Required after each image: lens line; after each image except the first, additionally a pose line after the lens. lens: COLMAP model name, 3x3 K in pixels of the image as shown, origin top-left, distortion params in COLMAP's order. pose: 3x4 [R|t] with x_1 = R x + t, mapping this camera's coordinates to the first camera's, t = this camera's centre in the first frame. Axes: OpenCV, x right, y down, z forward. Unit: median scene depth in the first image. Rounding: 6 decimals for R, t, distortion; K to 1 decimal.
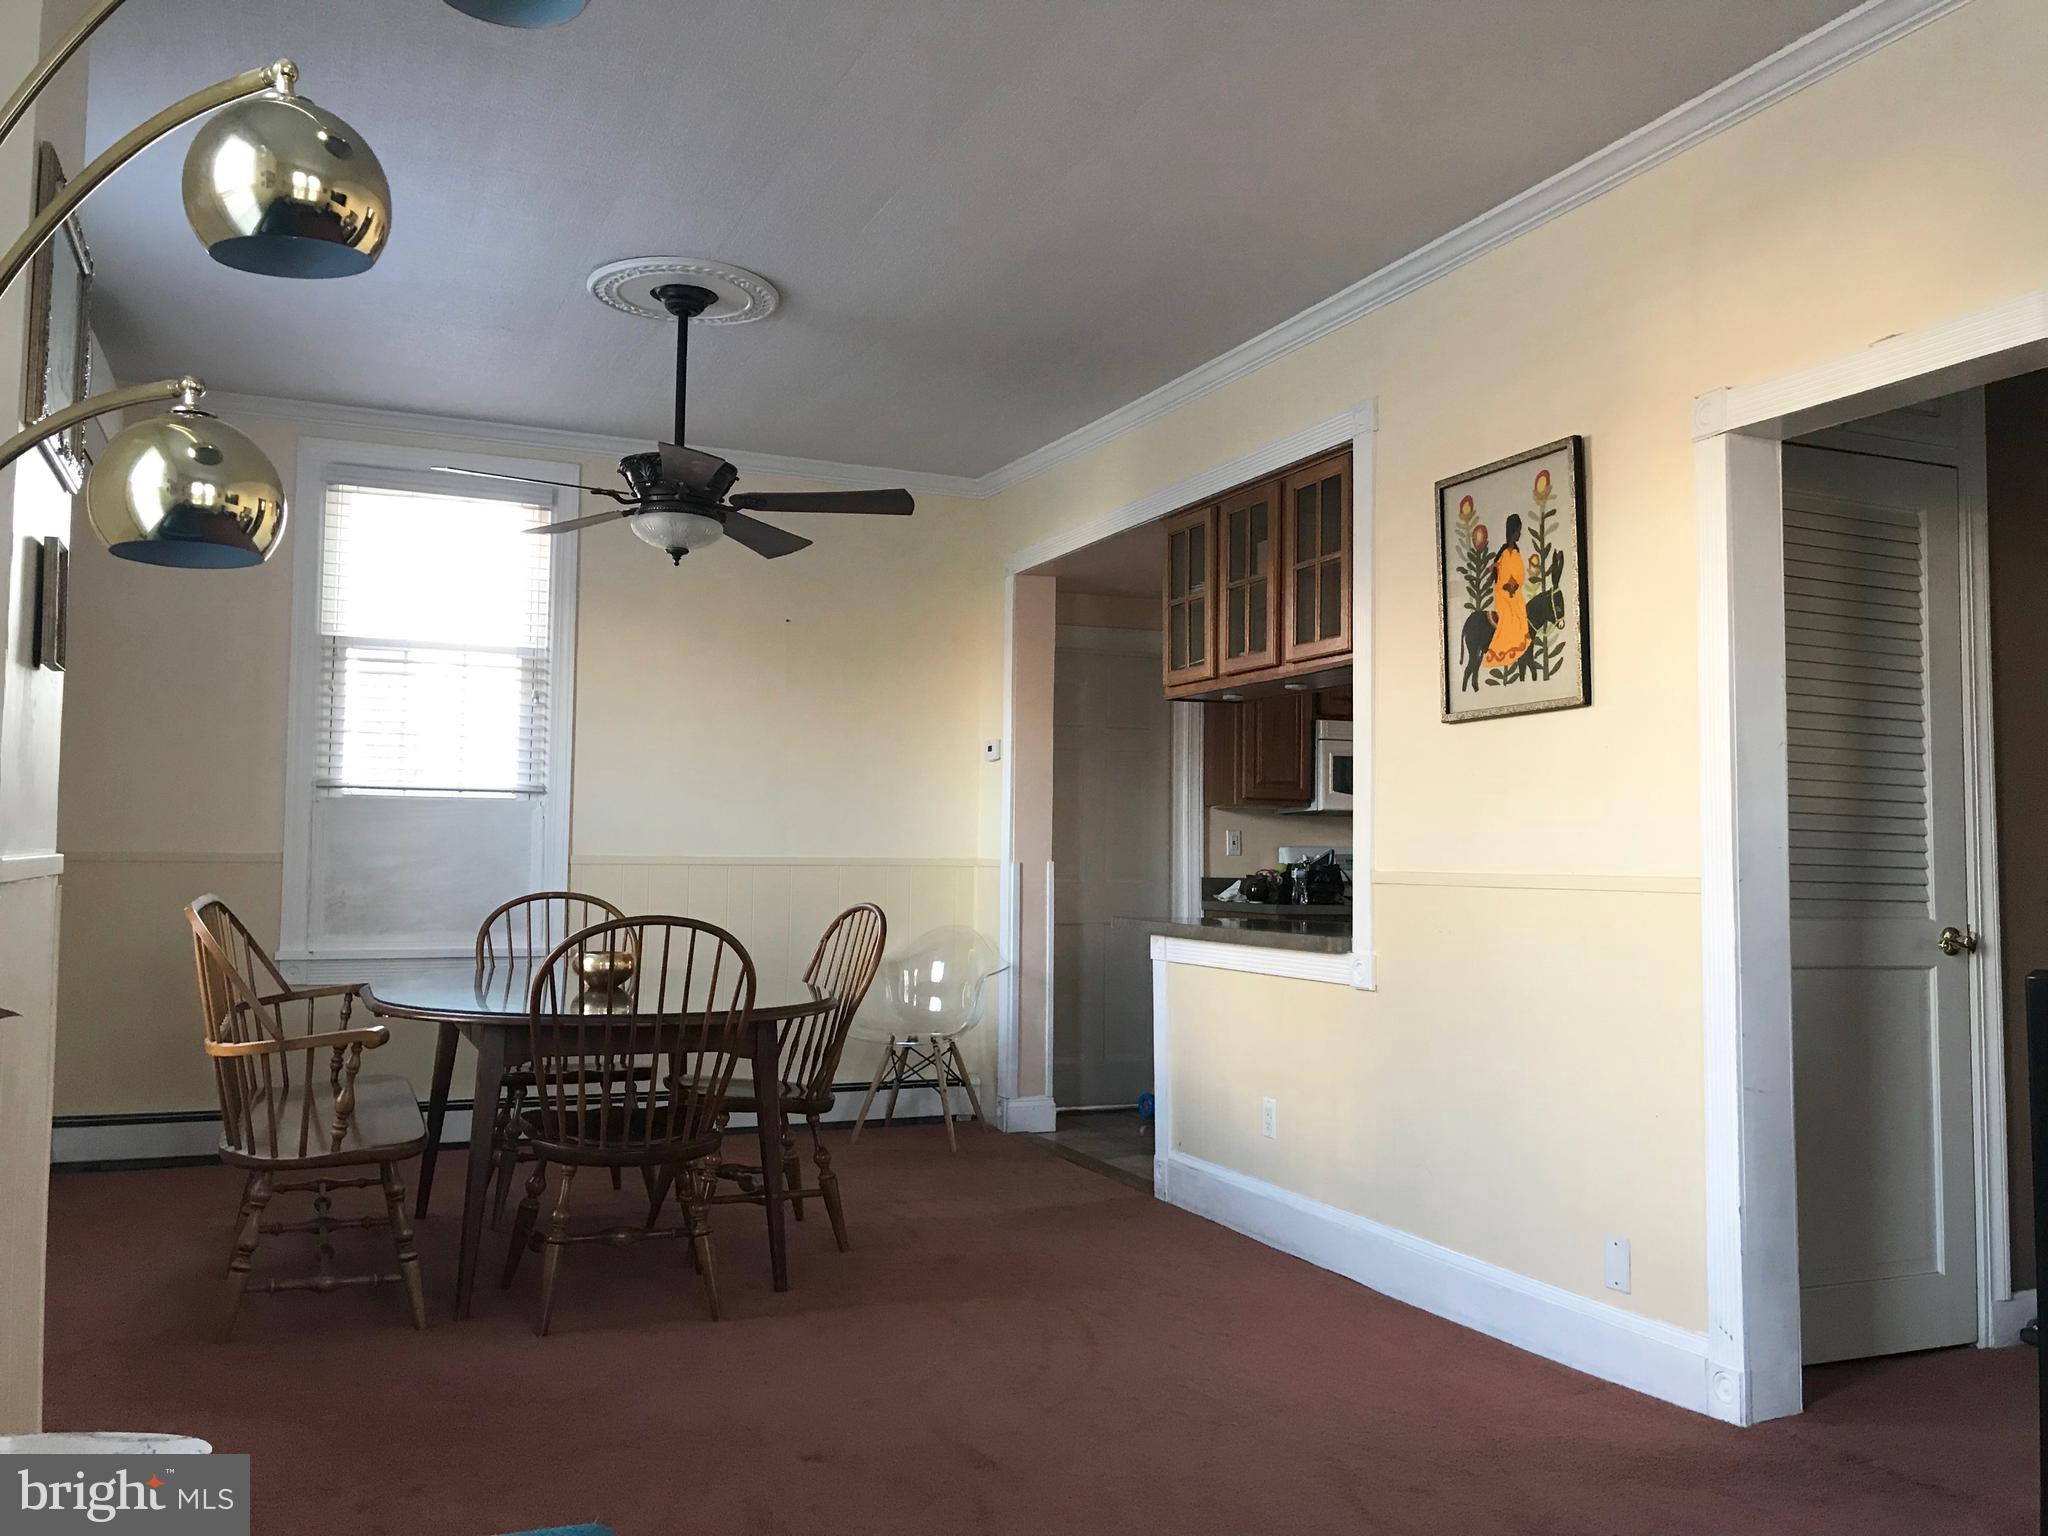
lens RADIAL K [[1654.1, 0, 1024.0], [0, 1654.1, 768.0], [0, 0, 1]] dist [0.001932, -0.010417]
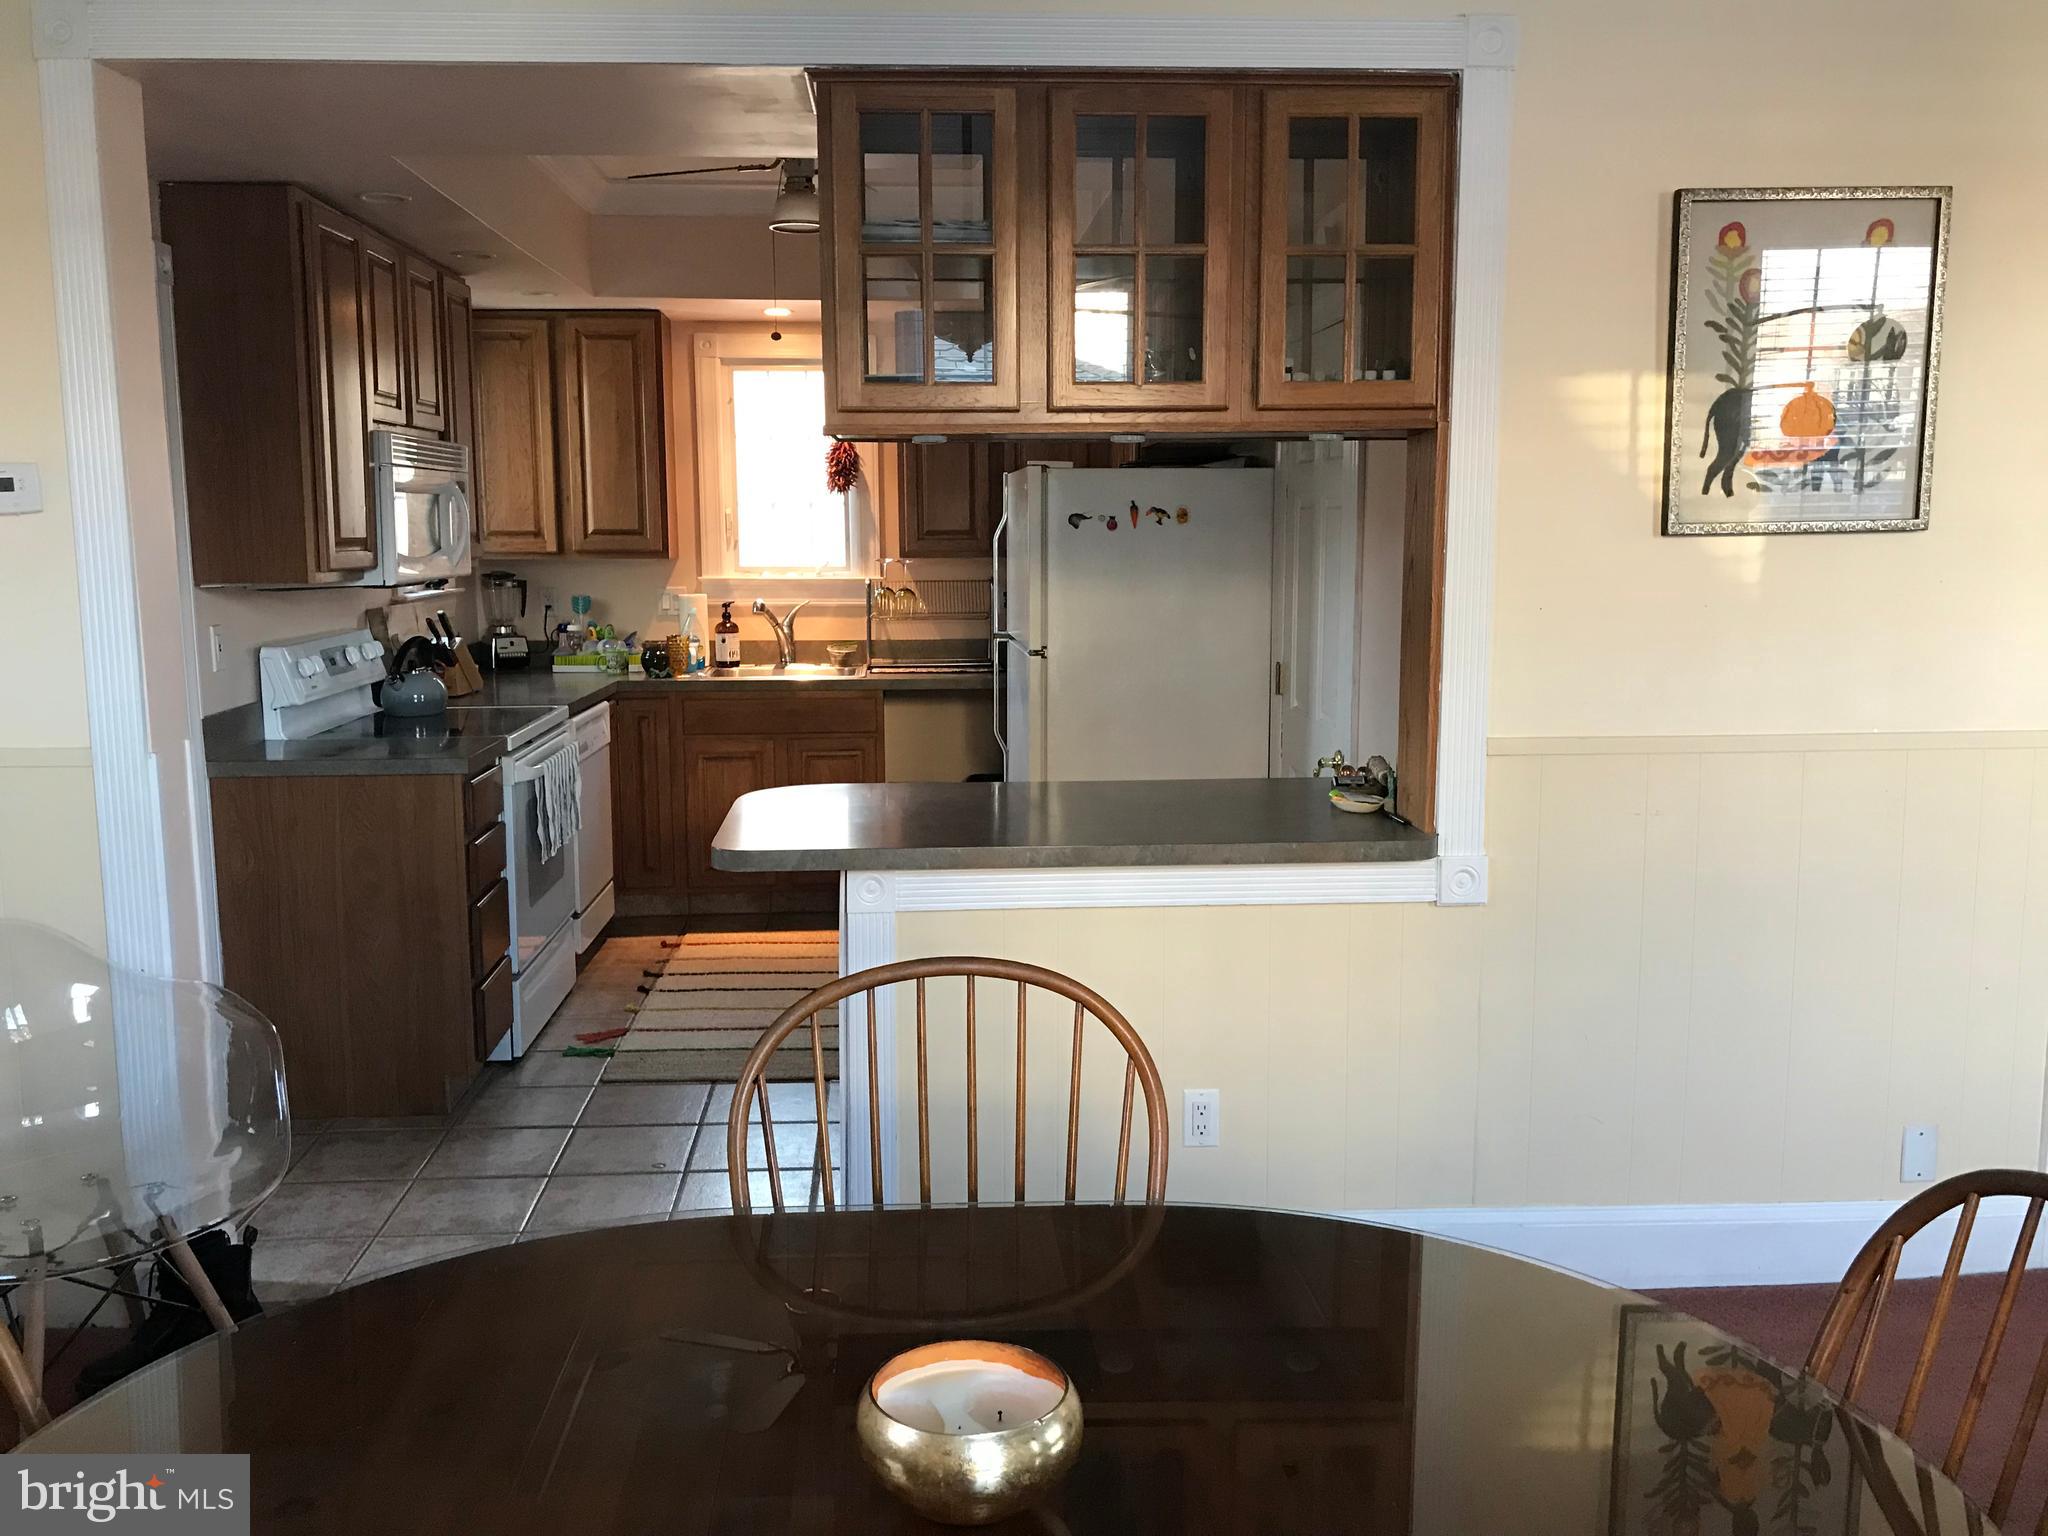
lens RADIAL K [[1688.5, 0, 1020.8], [0, 1688.5, 742.5], [0, 0, 1]] dist [0.046798, 0.005049]
pose [[0.326665, -0.139106, 0.934847, -0.569093], [-0.046235, 0.985574, 0.162810, -0.047000], [-0.944009, -0.096407, 0.315520, 1.038643]]
